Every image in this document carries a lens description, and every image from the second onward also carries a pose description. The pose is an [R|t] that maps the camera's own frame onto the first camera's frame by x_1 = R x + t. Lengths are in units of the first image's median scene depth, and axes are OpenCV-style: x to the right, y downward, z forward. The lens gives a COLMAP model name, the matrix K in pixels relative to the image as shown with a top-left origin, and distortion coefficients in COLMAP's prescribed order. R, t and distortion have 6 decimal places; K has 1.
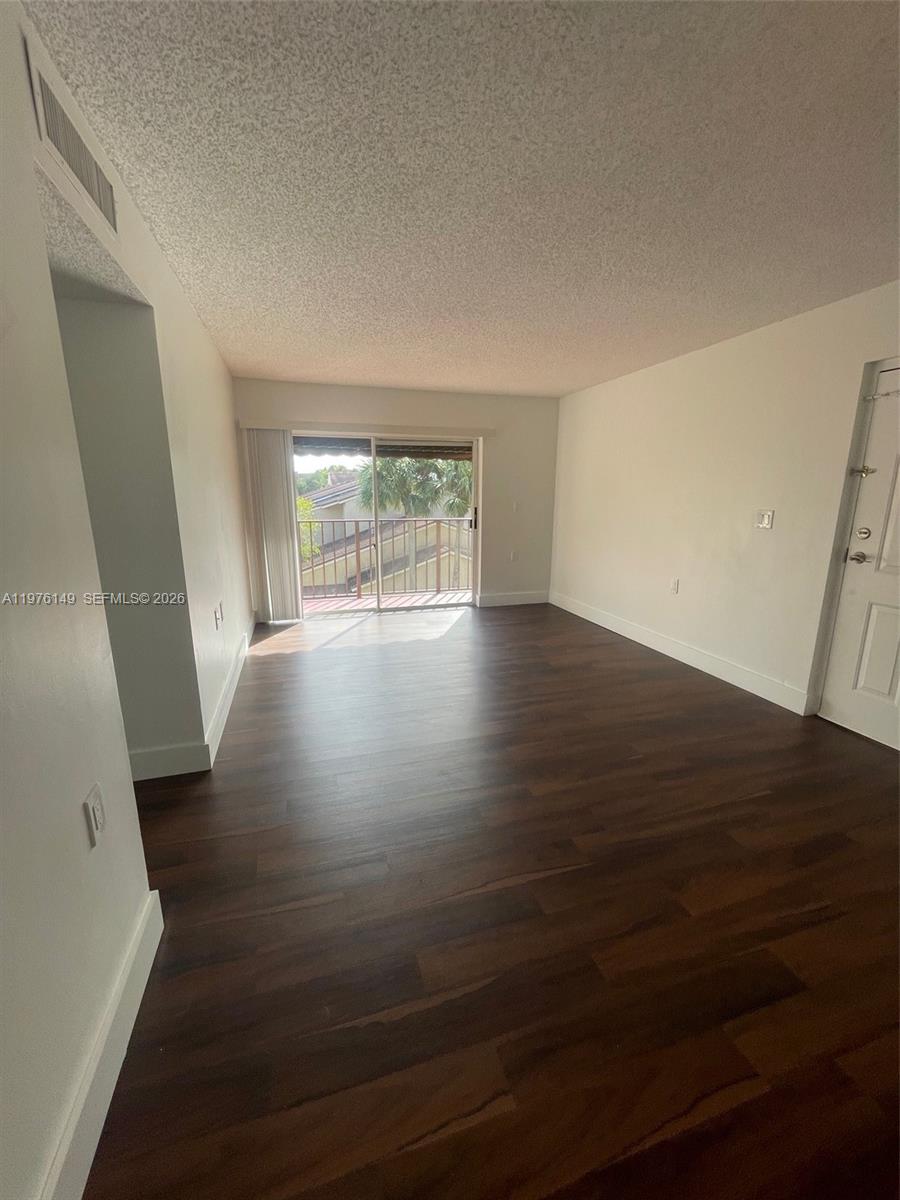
lens RADIAL K [[484.4, 0, 450.0], [0, 484.4, 600.0], [0, 0, 1]] dist [-0.001571, -0.000126]
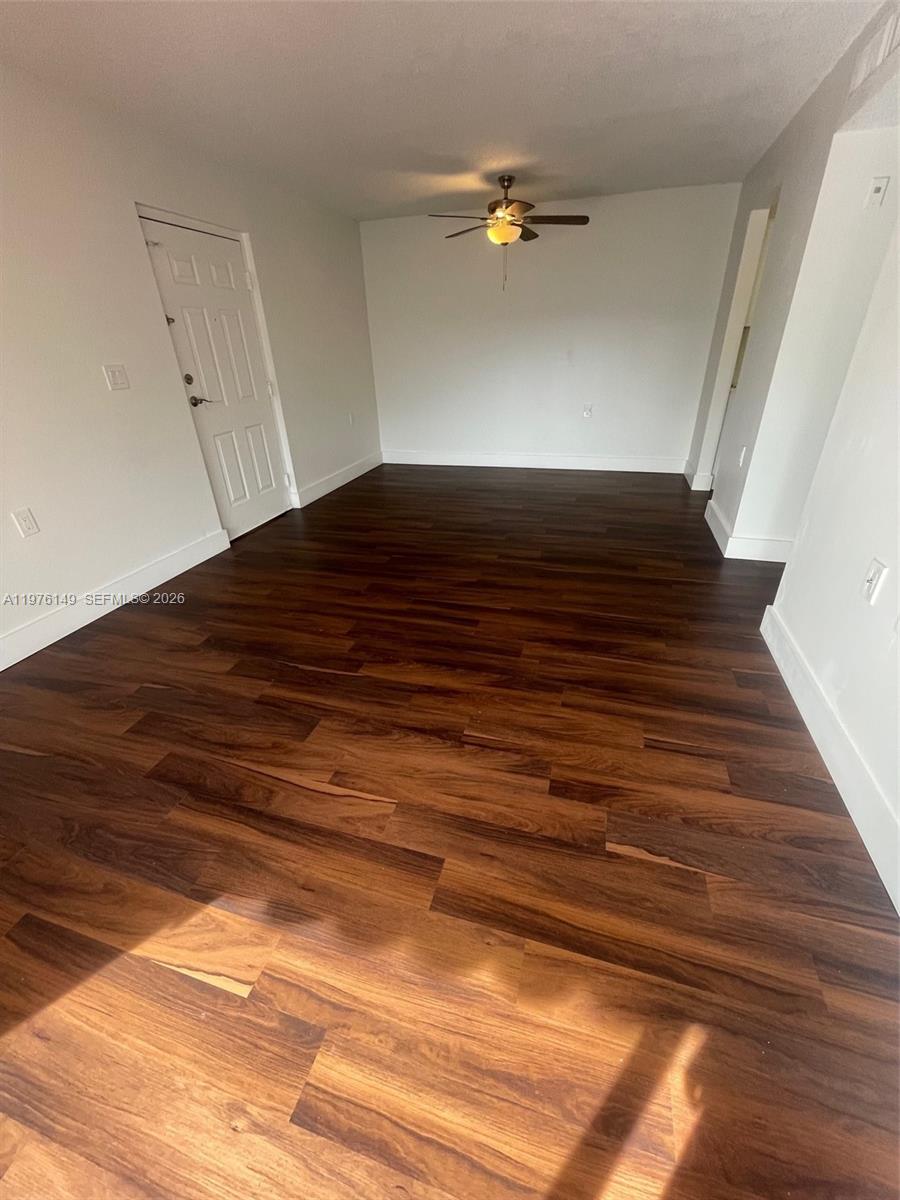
lens RADIAL K [[484.4, 0, 450.0], [0, 484.4, 600.0], [0, 0, 1]] dist [-0.001571, -0.000126]
pose [[-0.832736, -0.235072, 0.501291, -0.388665], [0.152658, 0.772818, 0.615993, -0.337700], [-0.532210, 0.589485, -0.607668, 1.615143]]
